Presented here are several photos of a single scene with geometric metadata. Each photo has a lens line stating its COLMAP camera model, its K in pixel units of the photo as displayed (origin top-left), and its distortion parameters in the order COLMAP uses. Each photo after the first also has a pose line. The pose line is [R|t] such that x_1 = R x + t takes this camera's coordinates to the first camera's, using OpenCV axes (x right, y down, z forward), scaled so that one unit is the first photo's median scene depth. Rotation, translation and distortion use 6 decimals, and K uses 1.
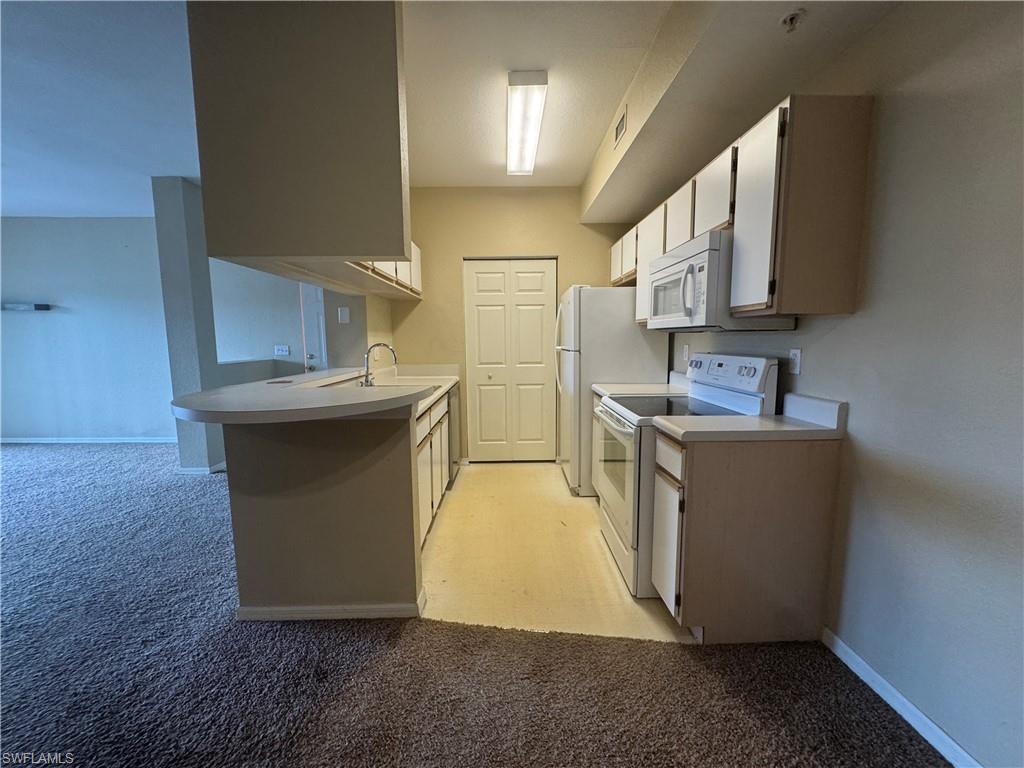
lens RADIAL K [[409.0, 0, 512.0], [0, 409.0, 384.0], [0, 0, 1]] dist [-0.000782, 0.000335]
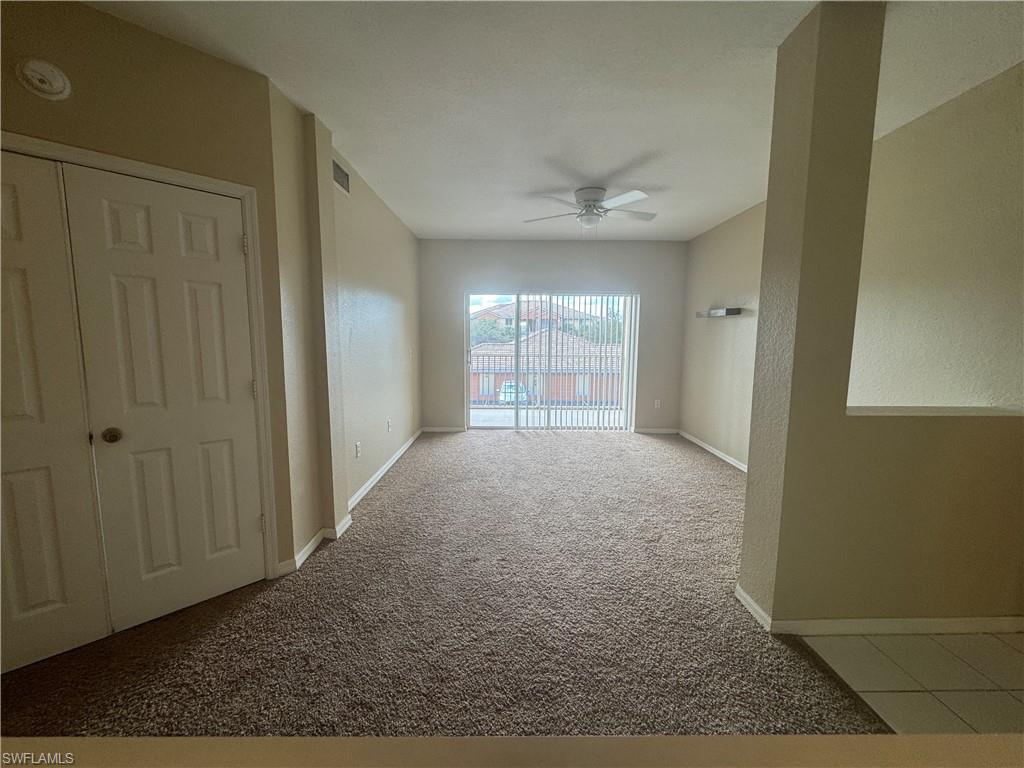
lens RADIAL K [[409.0, 0, 512.0], [0, 409.0, 384.0], [0, 0, 1]] dist [-0.000782, 0.000335]
pose [[-0.014050, 0.116507, -0.993091, -0.337862], [-0.119861, 0.985831, 0.117351, -0.114676], [0.992691, 0.120682, 0.000113, 0.784542]]
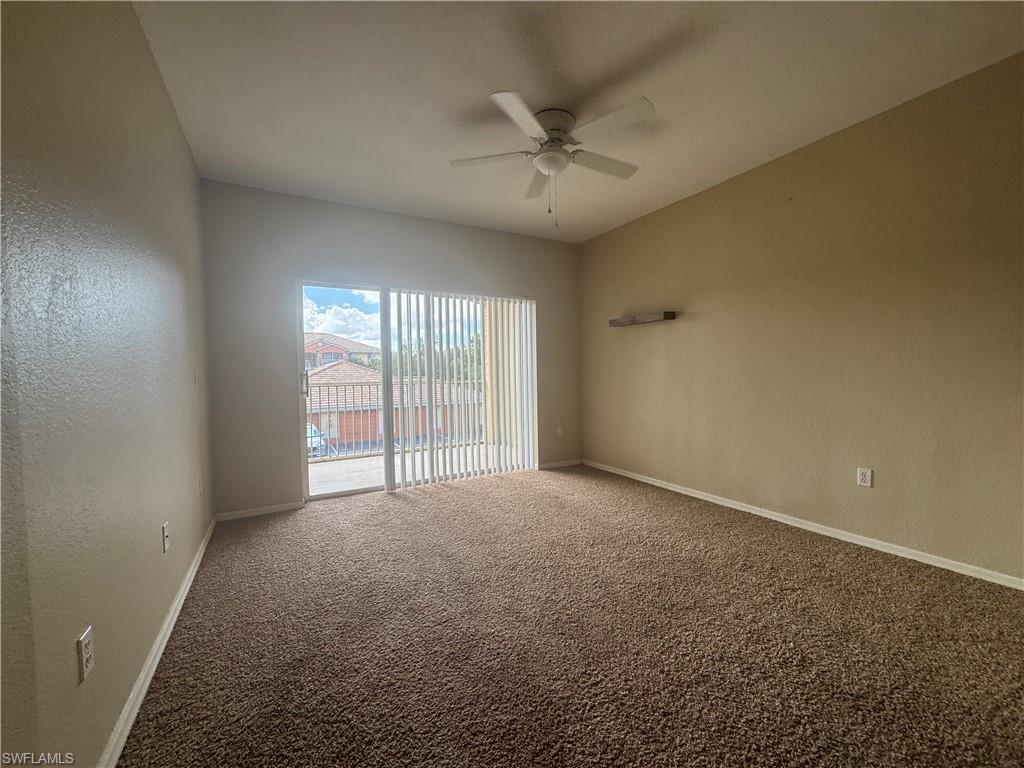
lens RADIAL K [[406.2, 0, 508.1], [0, 406.2, 391.0], [0, 0, 1]] dist [-0.000468, 0.000150]
pose [[0.477204, 0.035471, -0.878076, -0.897185], [-0.082811, 0.996554, -0.004748, -0.021740], [0.874882, 0.074980, 0.478497, 0.545416]]
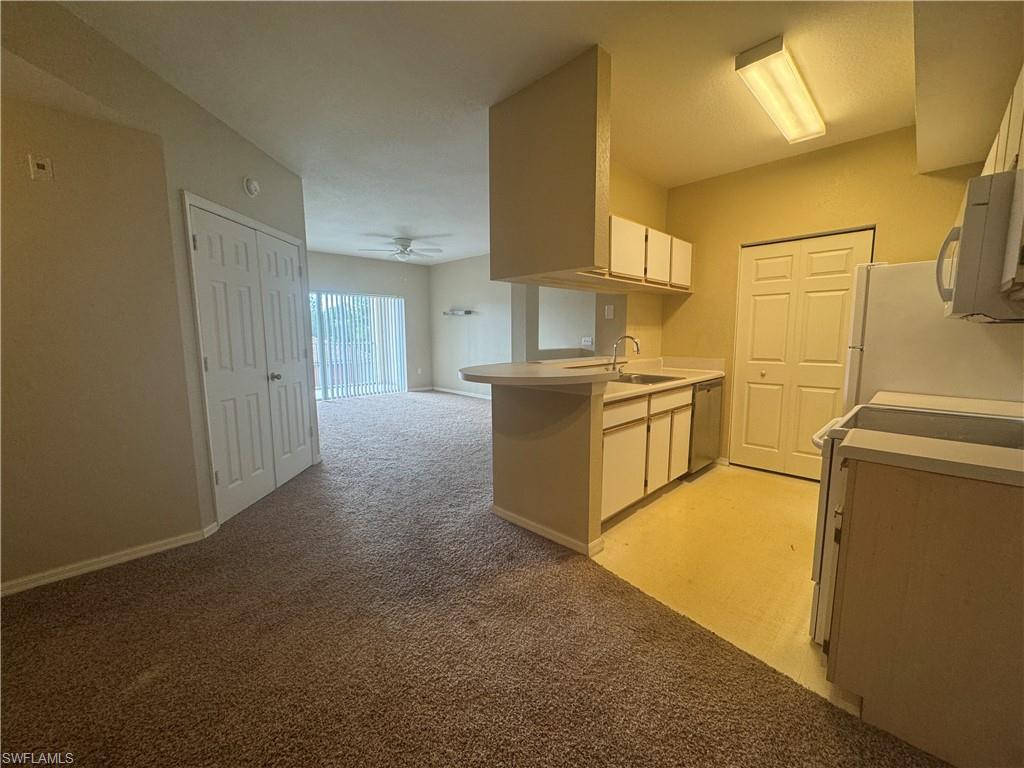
lens RADIAL K [[409.0, 0, 512.0], [0, 409.0, 384.0], [0, 0, 1]] dist [-0.000782, 0.000335]
pose [[0.694617, 0.091838, -0.713494, 0.258100], [-0.079877, 0.995531, 0.050377, 0.002675], [0.714932, 0.021998, 0.698848, -0.025899]]
